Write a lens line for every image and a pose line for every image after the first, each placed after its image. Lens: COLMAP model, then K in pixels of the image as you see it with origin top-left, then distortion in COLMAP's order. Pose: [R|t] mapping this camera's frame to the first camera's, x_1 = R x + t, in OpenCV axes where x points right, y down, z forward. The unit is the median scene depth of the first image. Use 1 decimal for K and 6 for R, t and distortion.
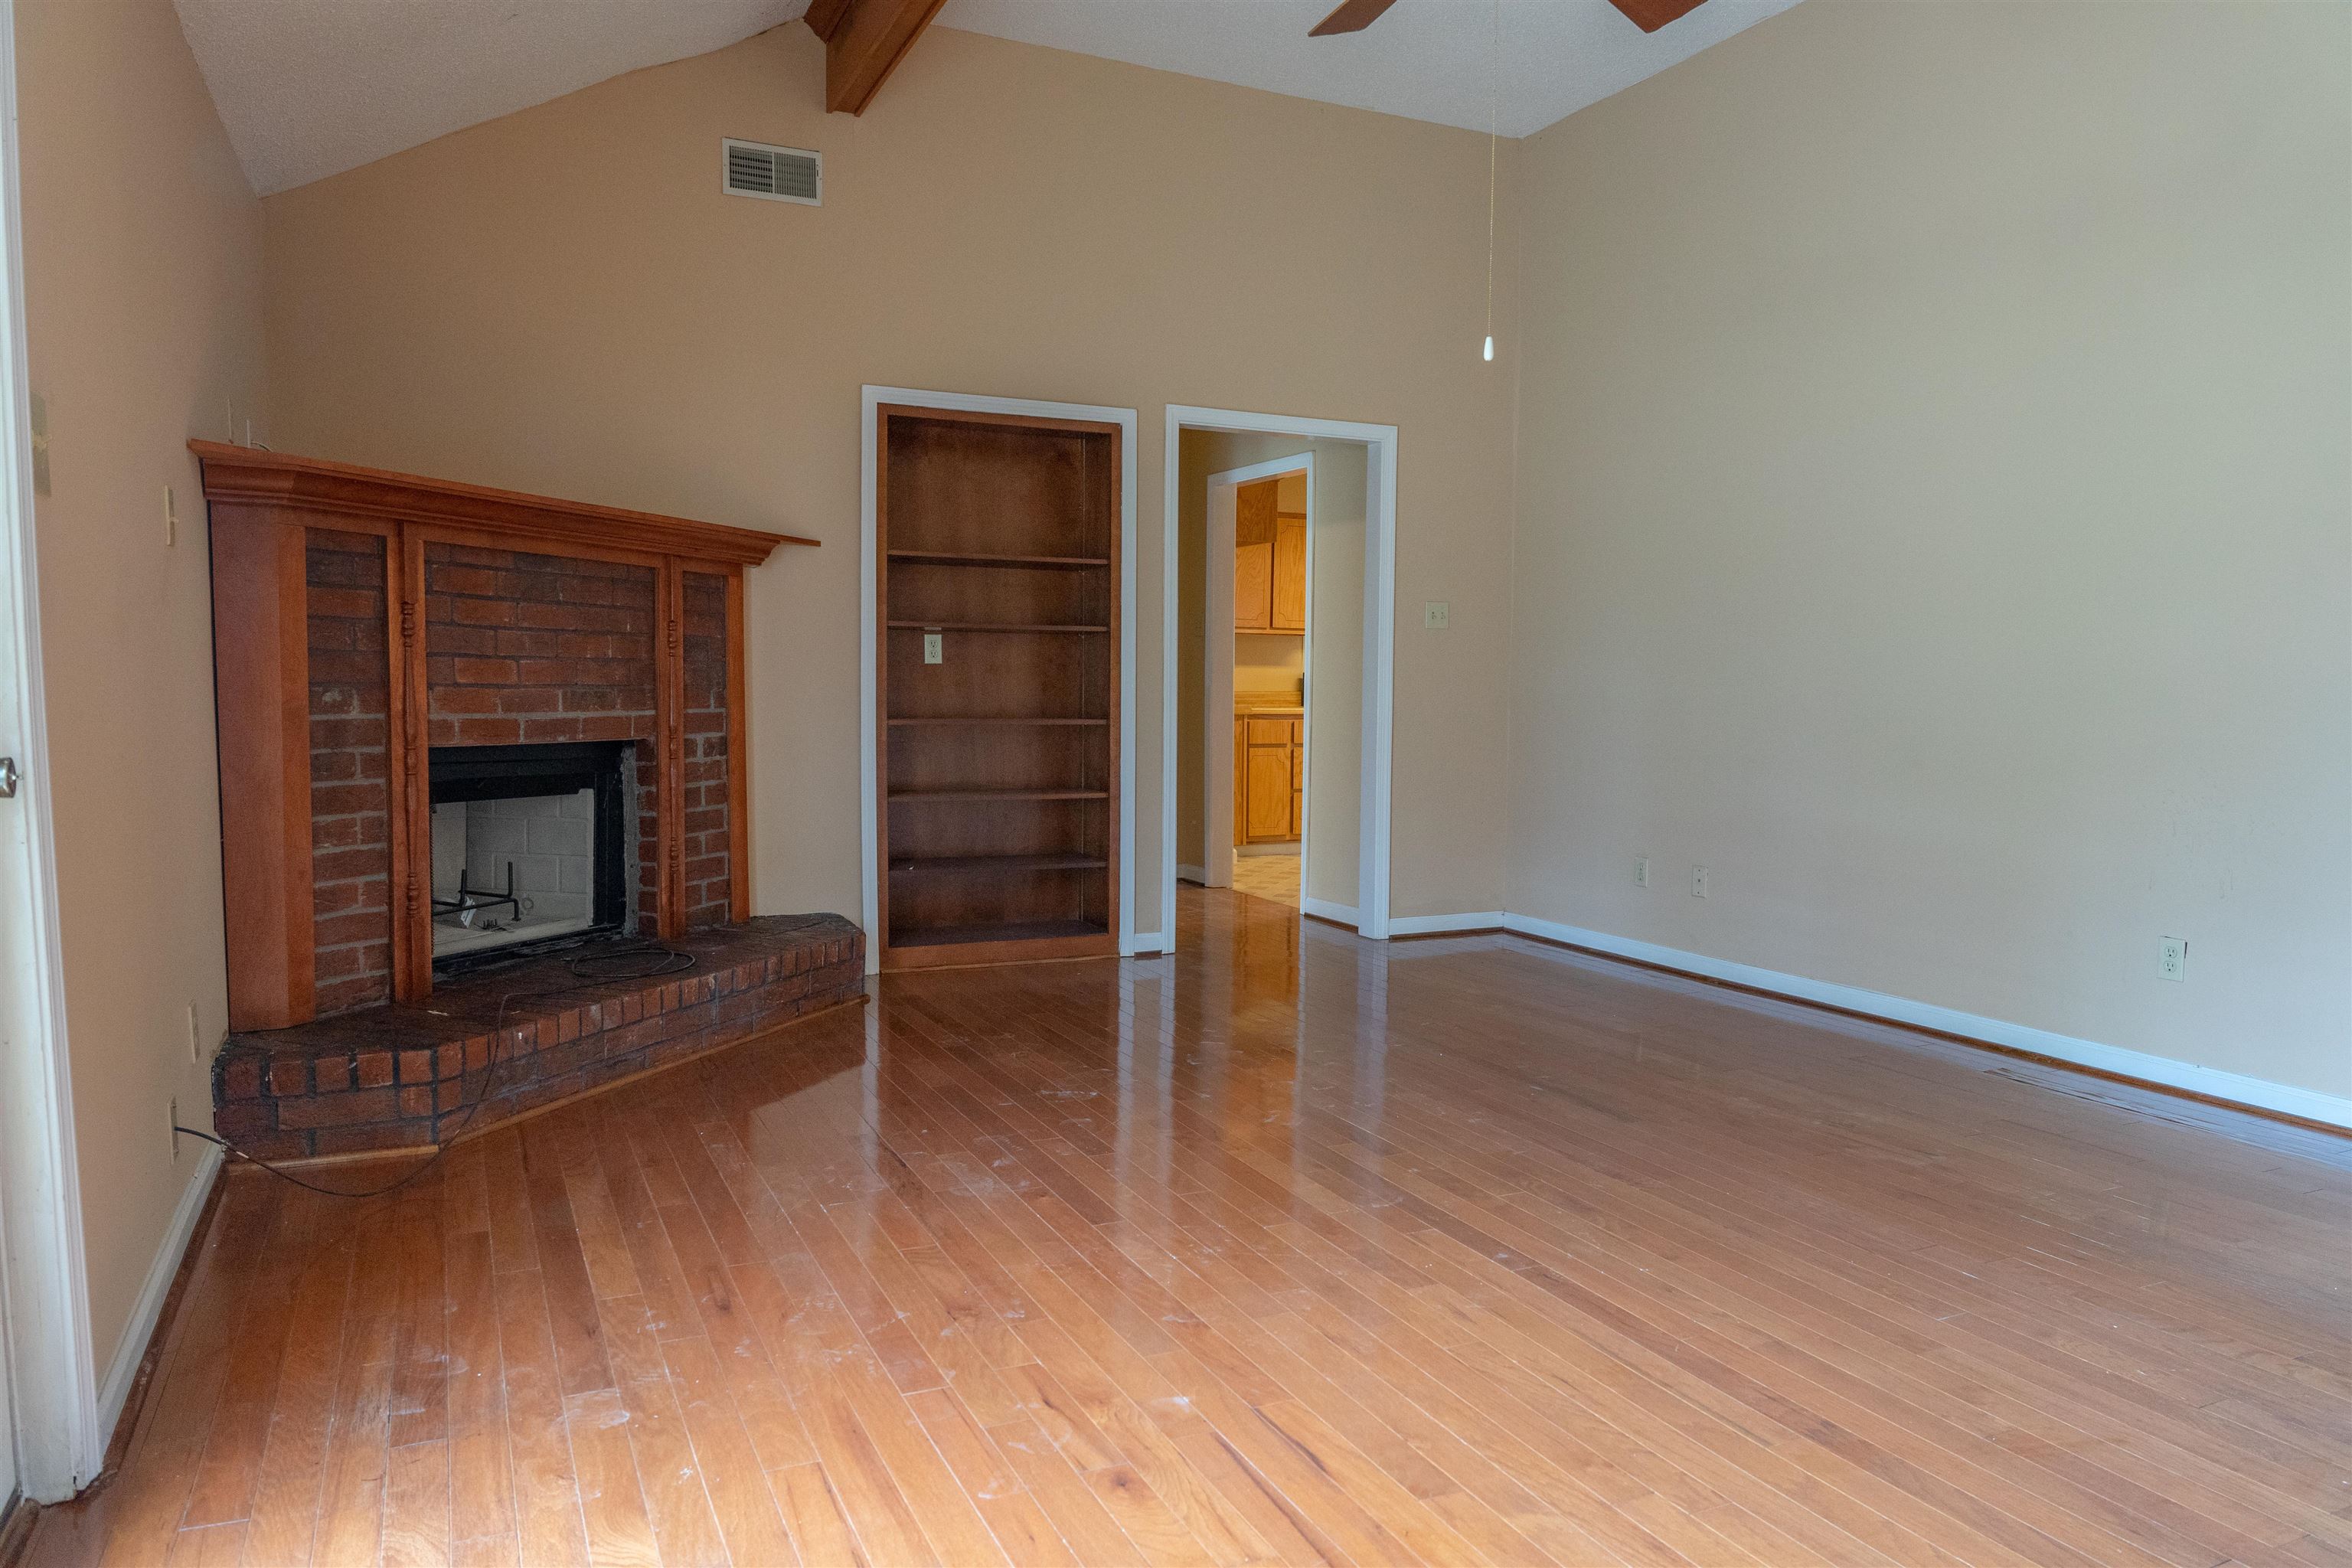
lens RADIAL K [[1564.2, 0, 1127.8], [0, 1564.2, 785.6], [0, 0, 1]] dist [0.007403, -0.024937]
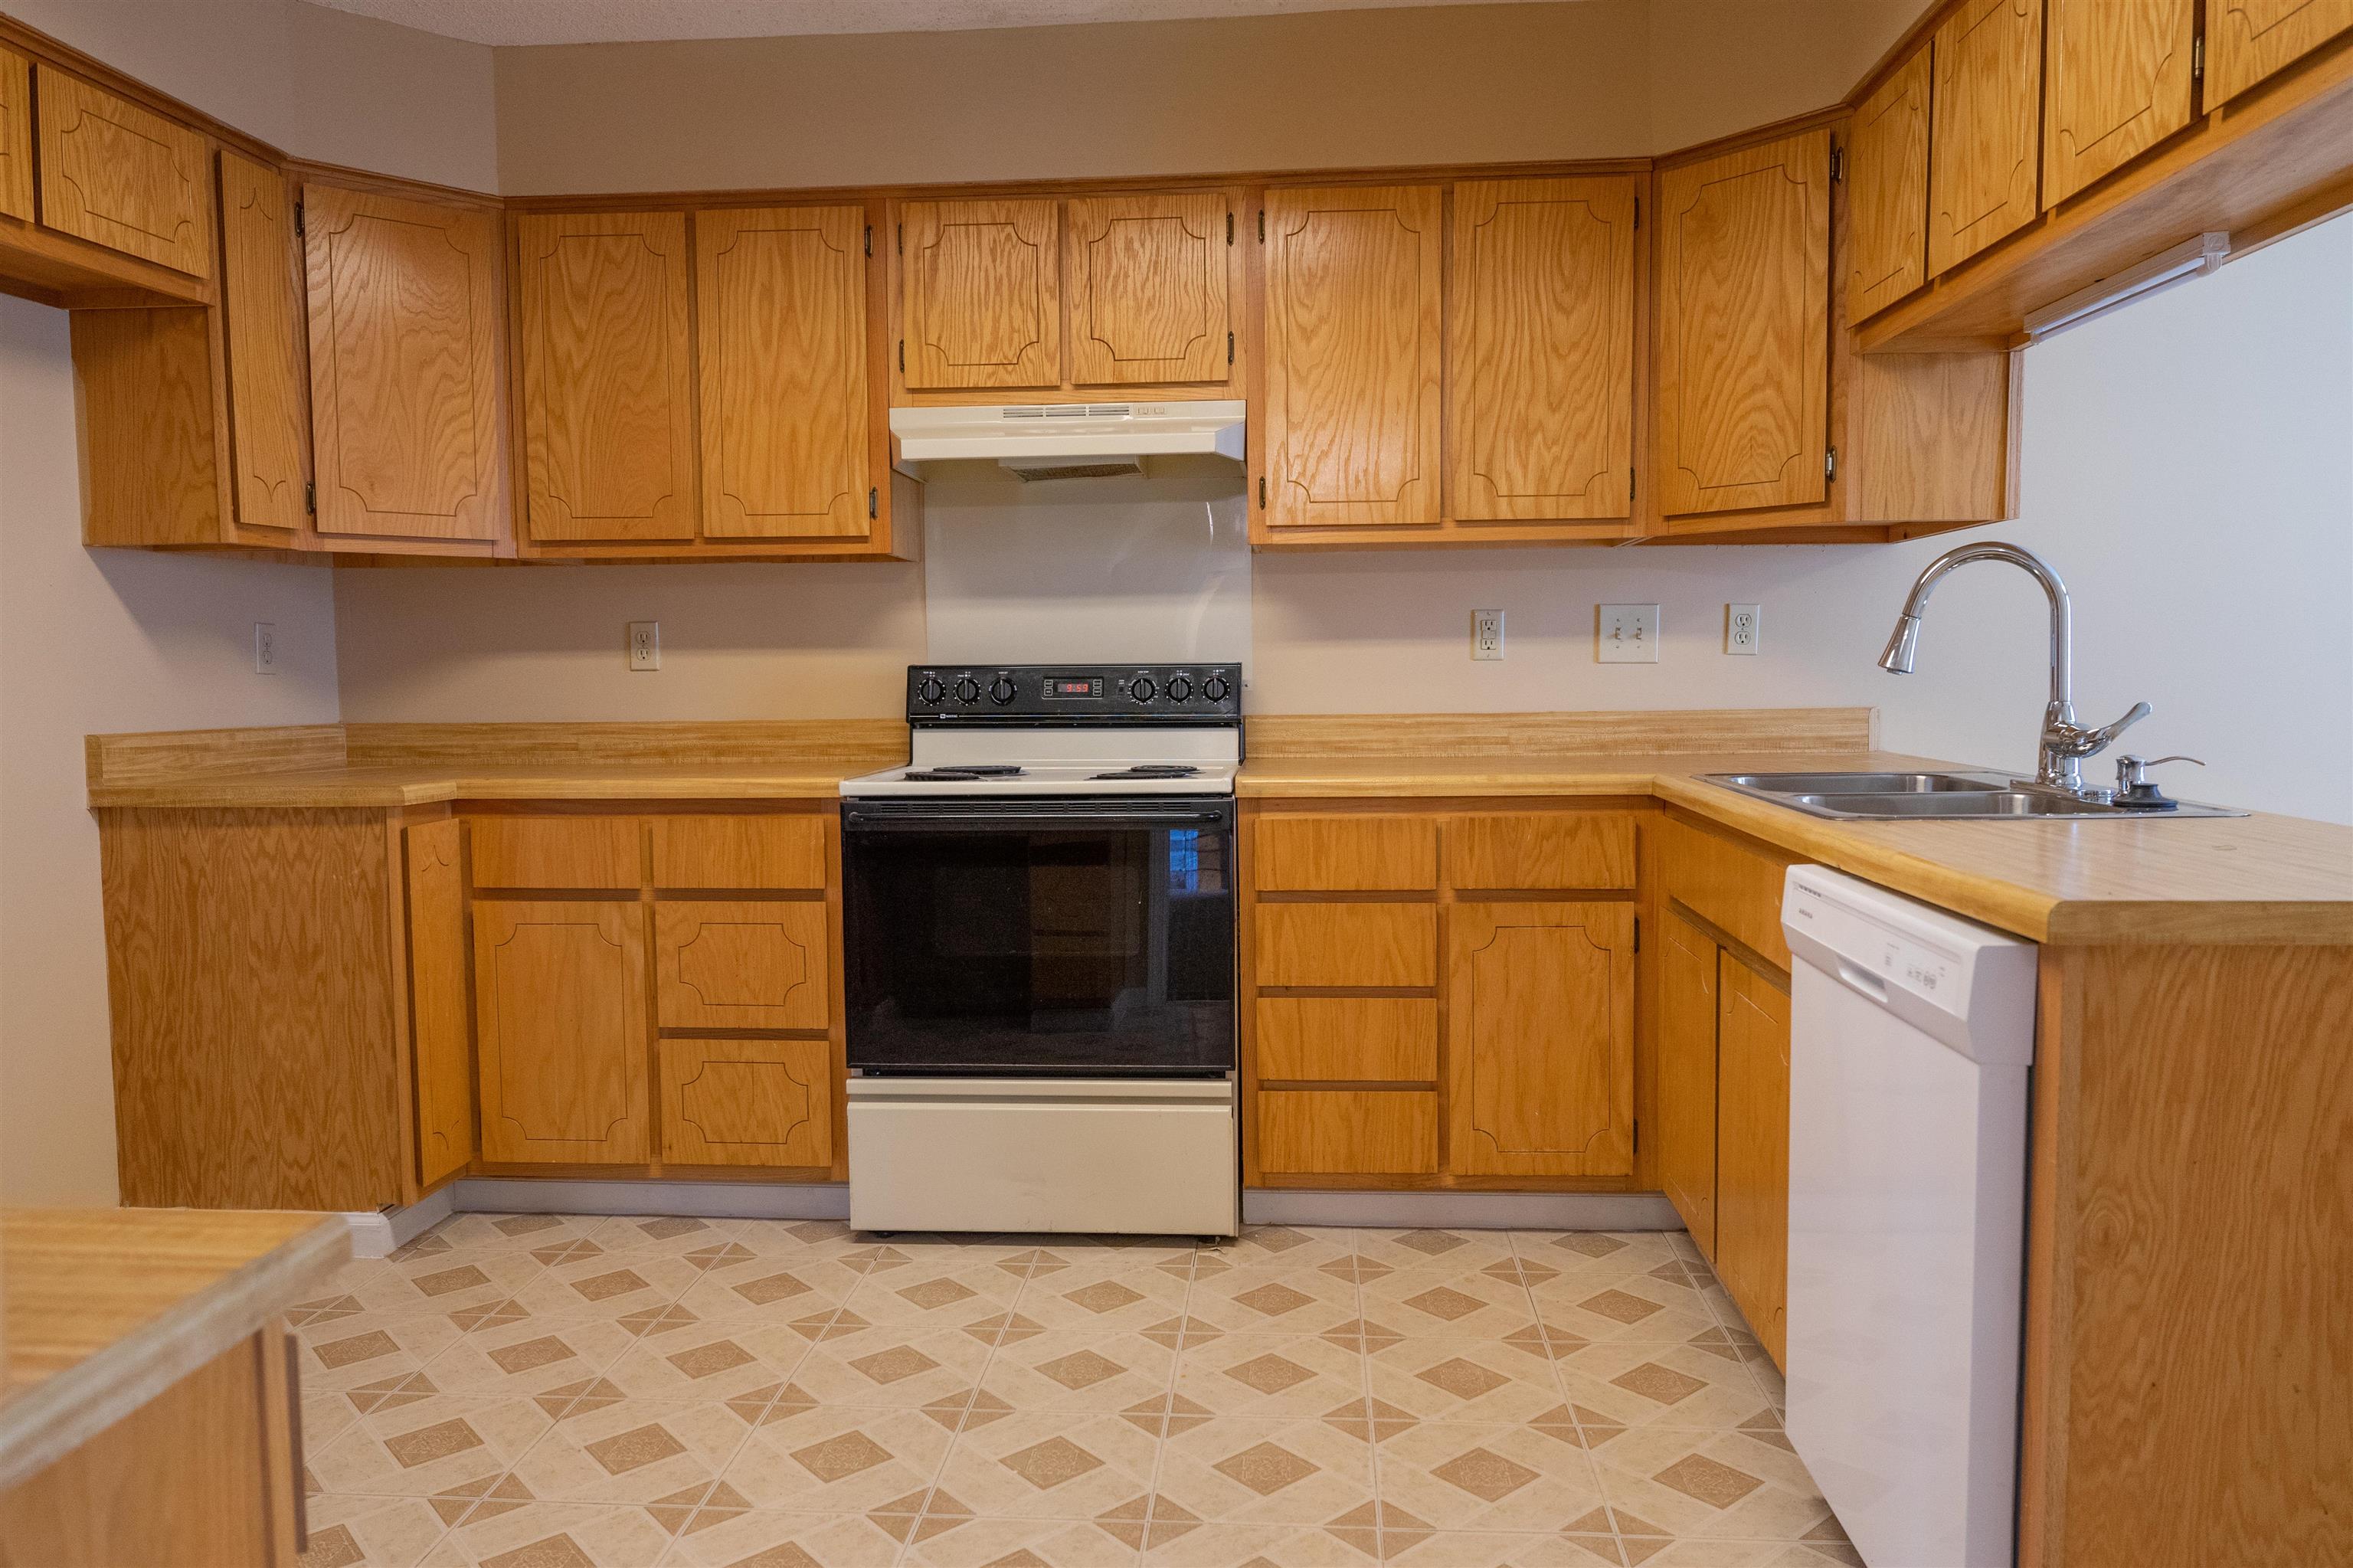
lens RADIAL K [[1564.9, 0, 1128.3], [0, 1564.9, 785.6], [0, 0, 1]] dist [0.007403, -0.024937]
pose [[0.875693, 0.018681, -0.482507, 0.346446], [-0.017062, 0.999824, 0.007743, -0.052052], [0.482567, 0.001452, 0.875858, 0.767375]]
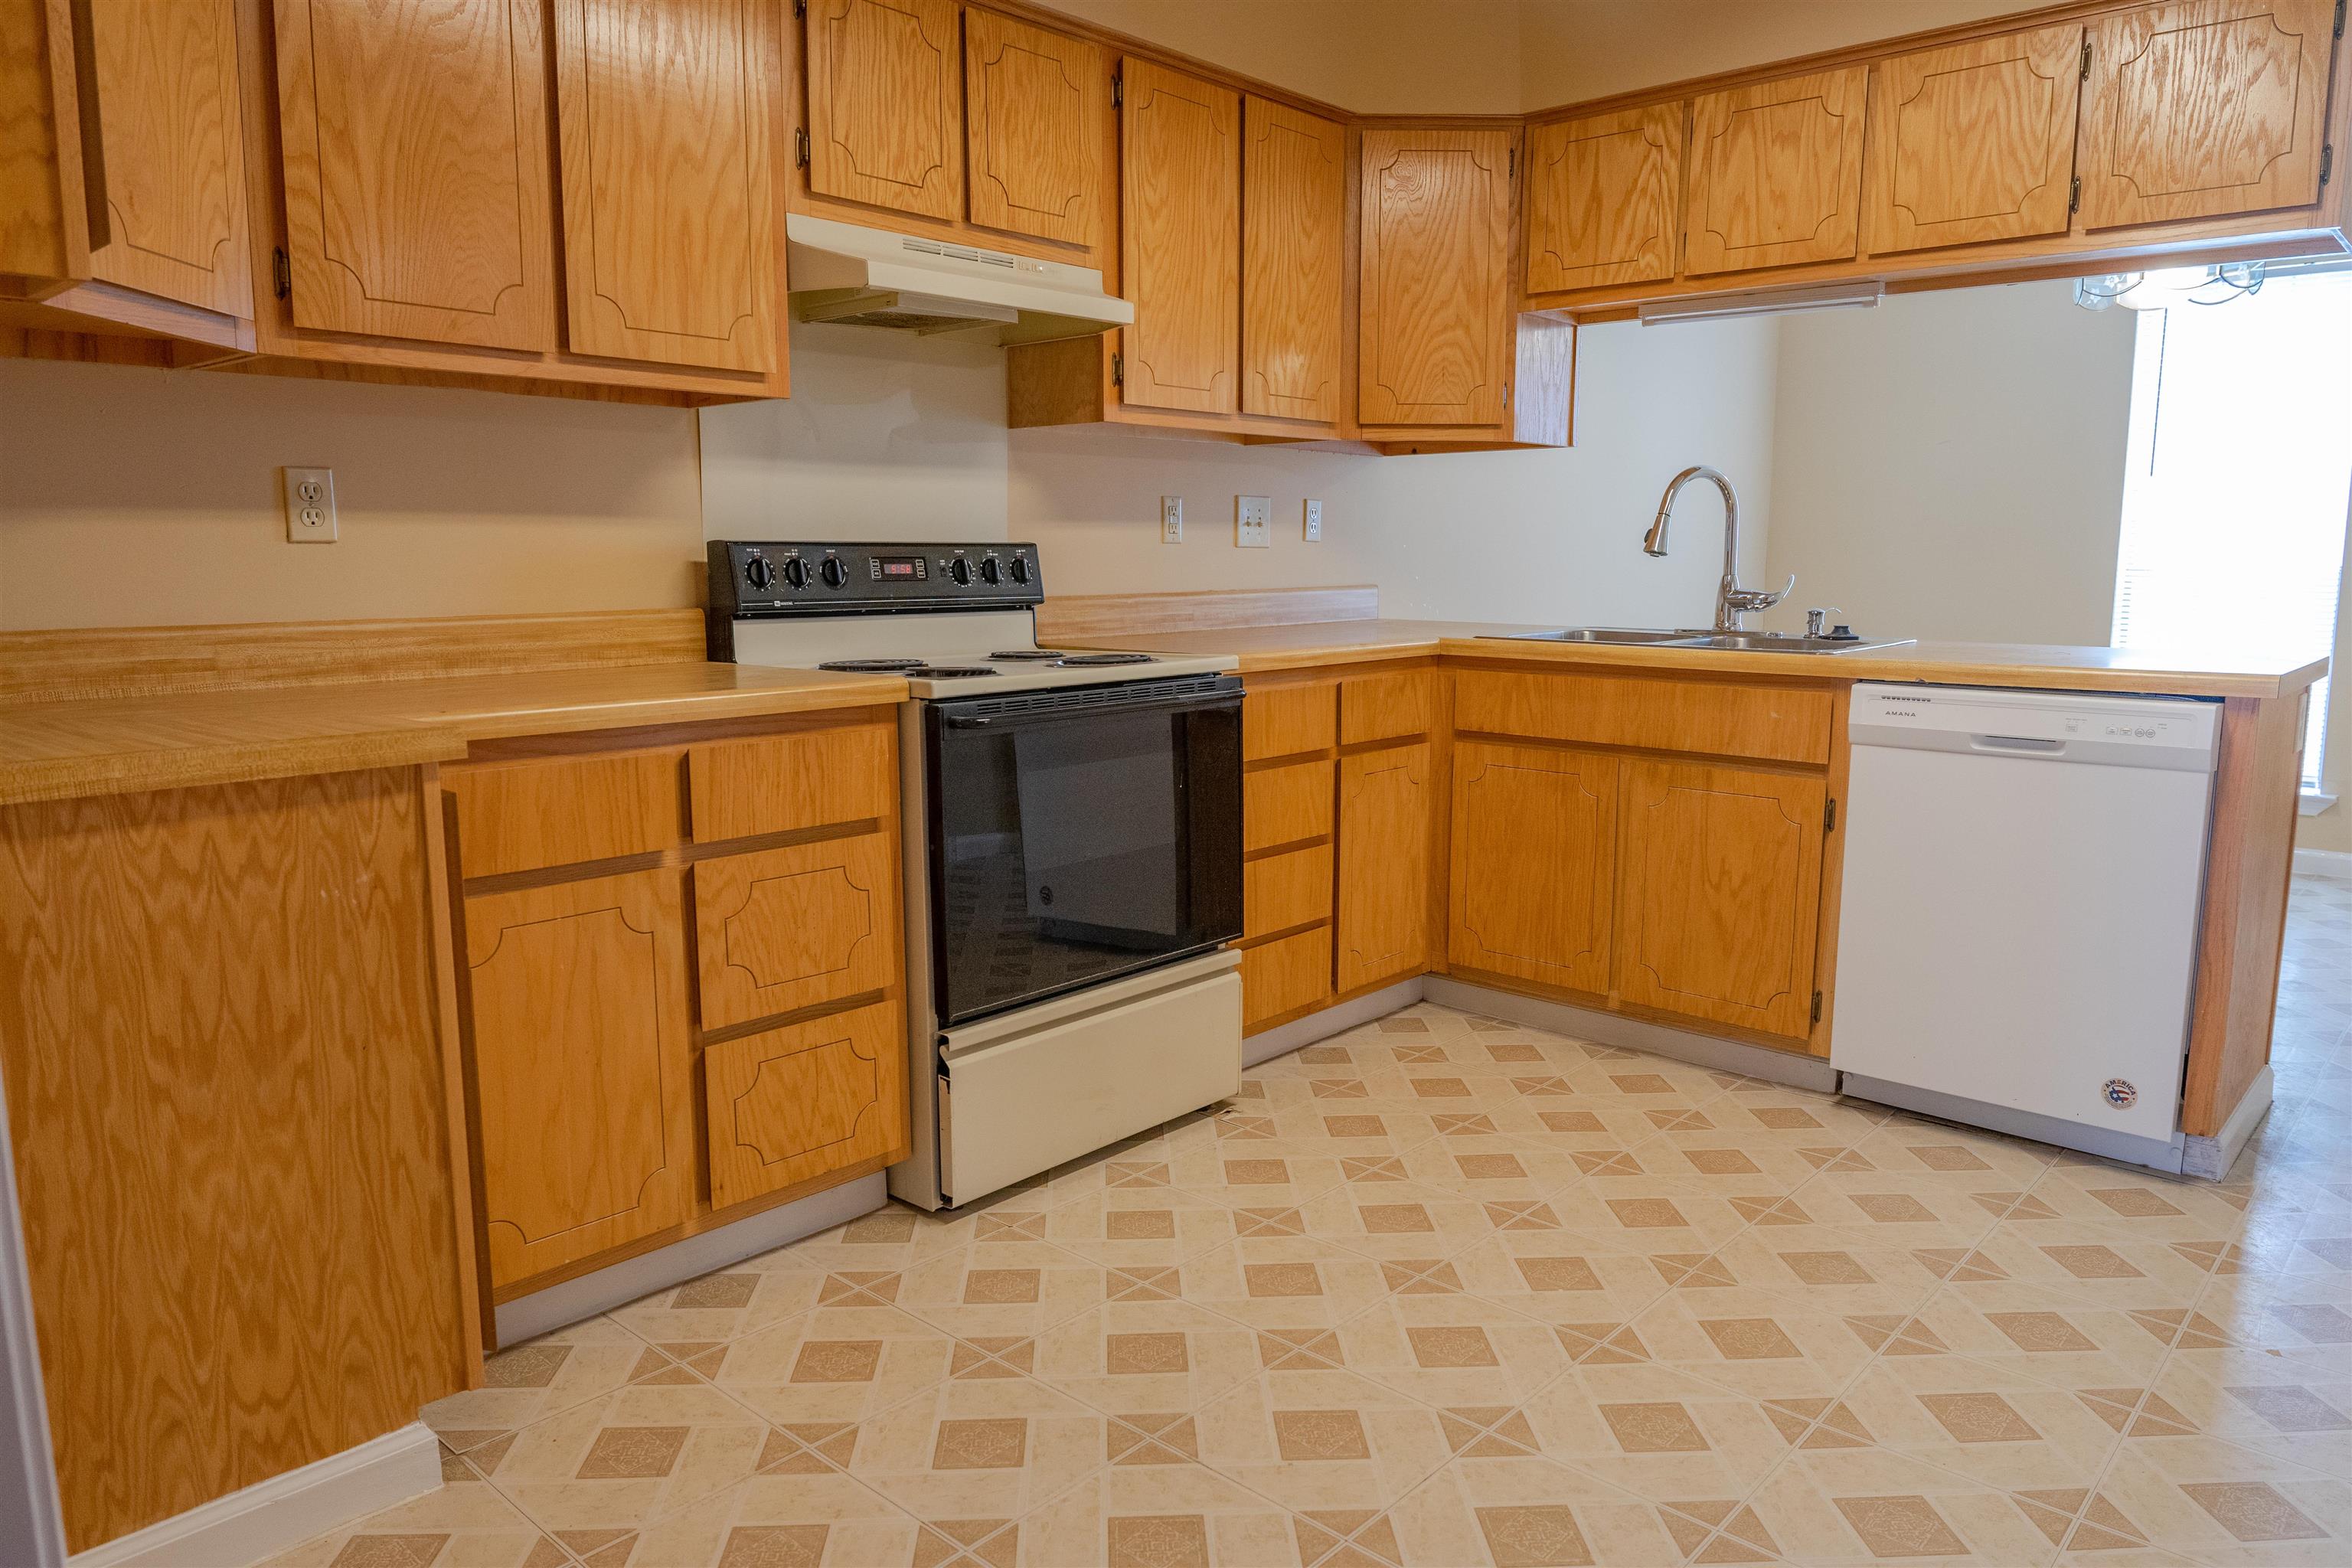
lens RADIAL K [[1564.2, 0, 1127.8], [0, 1564.2, 785.6], [0, 0, 1]] dist [0.007403, -0.024937]
pose [[0.922983, -0.066647, 0.379025, 0.078356], [0.036617, 0.995631, 0.085902, -0.053283], [-0.383094, -0.065407, 0.921391, 0.762831]]
